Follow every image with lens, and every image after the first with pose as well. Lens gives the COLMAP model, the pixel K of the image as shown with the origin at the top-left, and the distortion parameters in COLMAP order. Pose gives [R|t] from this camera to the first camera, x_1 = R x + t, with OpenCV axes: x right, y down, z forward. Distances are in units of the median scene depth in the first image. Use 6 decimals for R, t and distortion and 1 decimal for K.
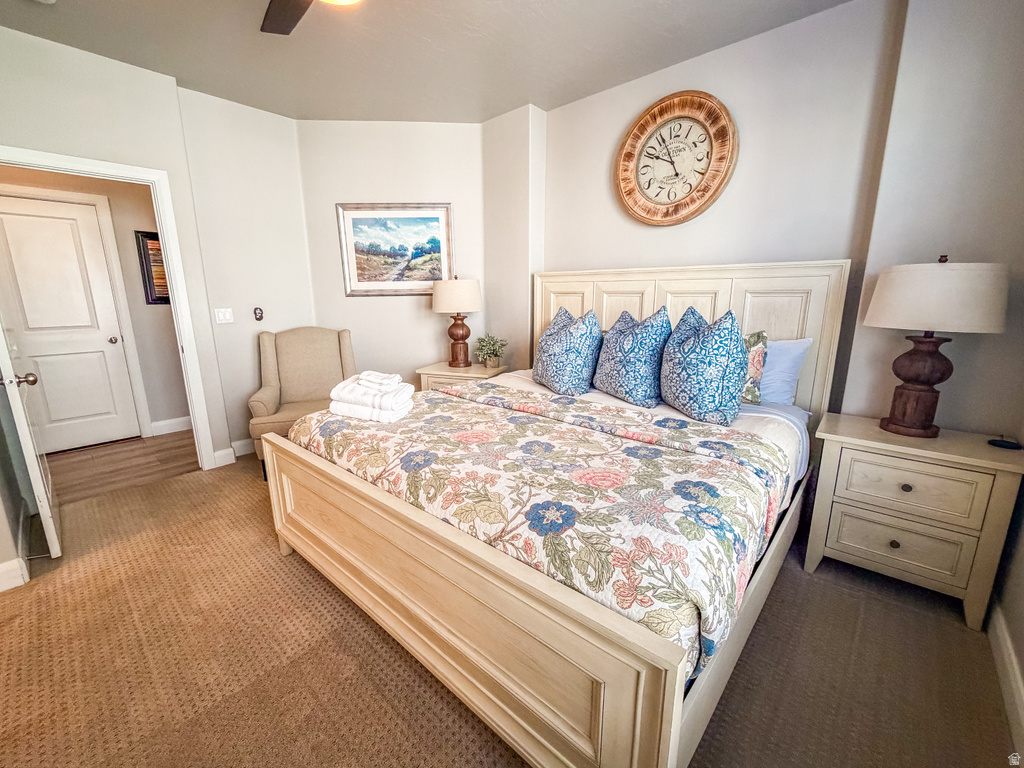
lens RADIAL K [[414.8, 0, 511.3], [0, 414.8, 373.8], [0, 0, 1]] dist [0.003254, -0.002284]
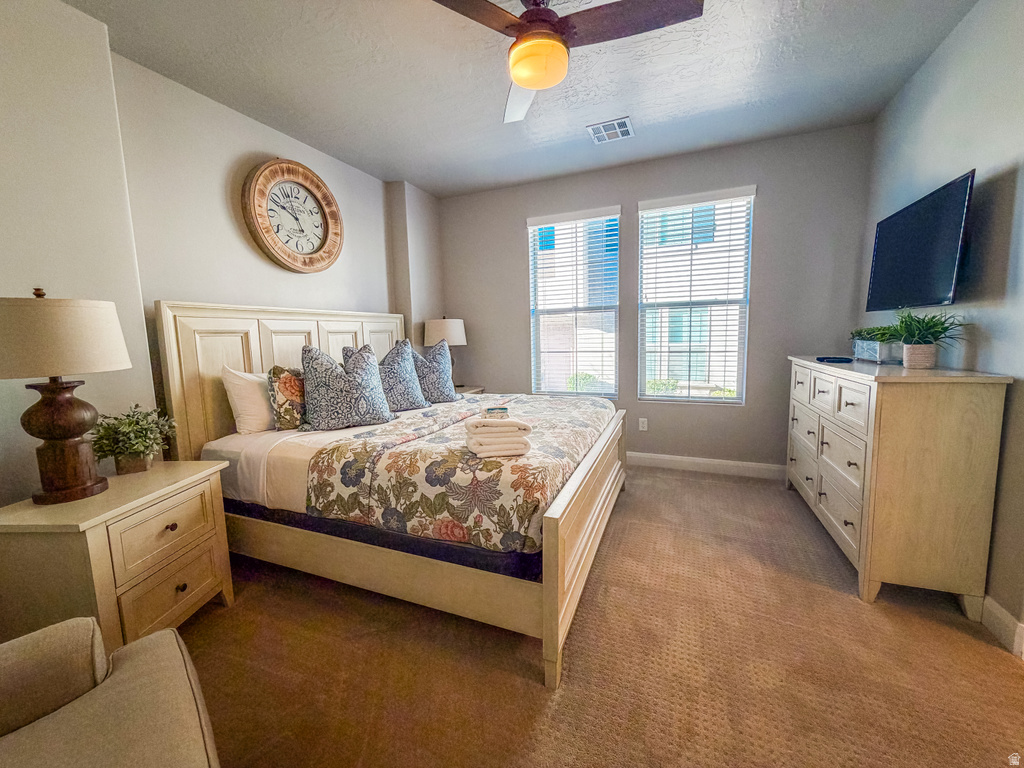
lens RADIAL K [[414.8, 0, 497.9], [0, 414.8, 377.2], [0, 0, 1]] dist [0.003254, -0.002284]
pose [[-0.303463, -0.089732, 0.948609, -0.880913], [0.202647, 0.966703, 0.156271, -0.154684], [-0.931045, 0.239655, -0.275175, 0.892602]]
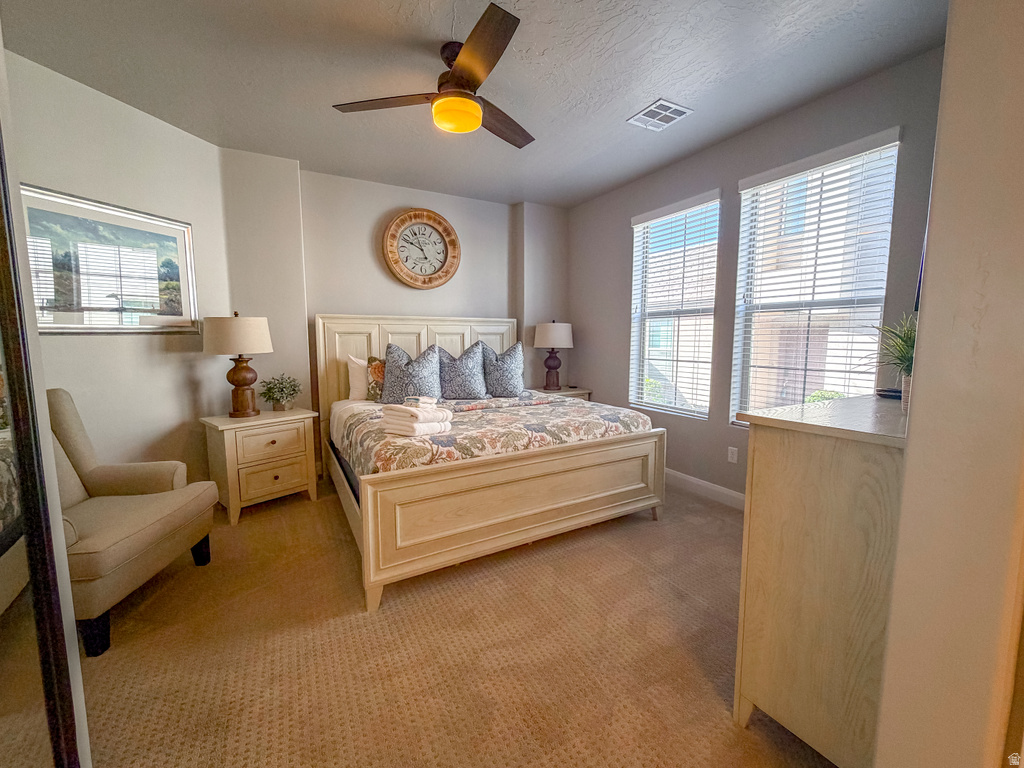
lens RADIAL K [[414.8, 0, 499.7], [0, 414.8, 375.1], [0, 0, 1]] dist [0.003254, -0.002284]
pose [[0.349786, -0.085613, 0.932909, -0.972836], [0.175583, 0.984160, 0.024482, -0.038765], [-0.920228, 0.155239, 0.359278, 0.251973]]
